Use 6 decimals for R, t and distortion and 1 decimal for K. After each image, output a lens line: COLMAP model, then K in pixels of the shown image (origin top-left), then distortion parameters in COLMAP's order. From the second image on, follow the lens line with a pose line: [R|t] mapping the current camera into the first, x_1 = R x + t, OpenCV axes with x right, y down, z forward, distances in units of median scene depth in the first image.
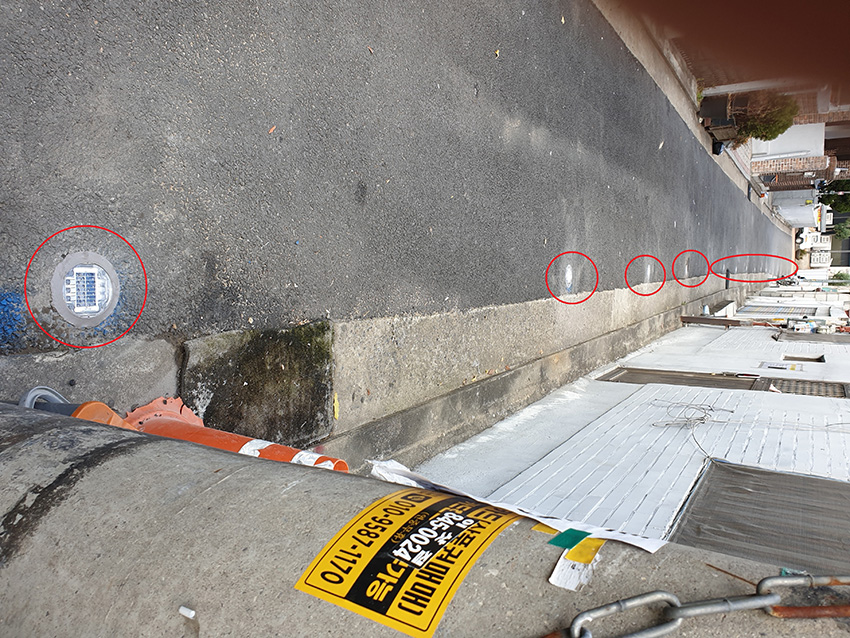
lens RADIAL K [[635.8, 0, 425.0], [0, 635.8, 319.0], [0, 0, 1]] dist [0.014893, -0.002246]
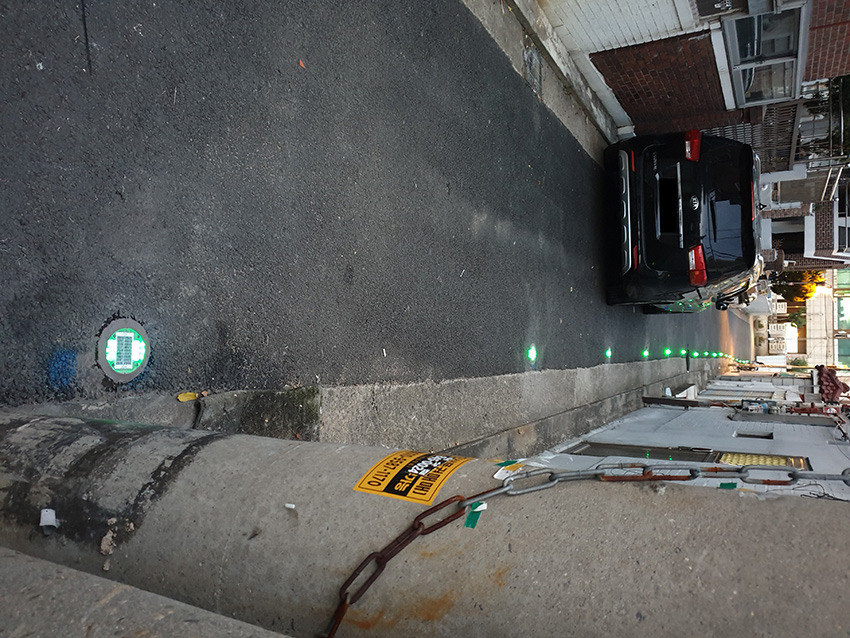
lens RADIAL K [[635.8, 0, 425.0], [0, 635.8, 319.0], [0, 0, 1]] dist [0.014893, -0.002246]
pose [[0.998861, 0.013360, 0.045813, -0.015687], [-0.007340, 0.991600, -0.129132, 0.030280], [-0.047154, 0.128649, 0.990569, -0.143606]]
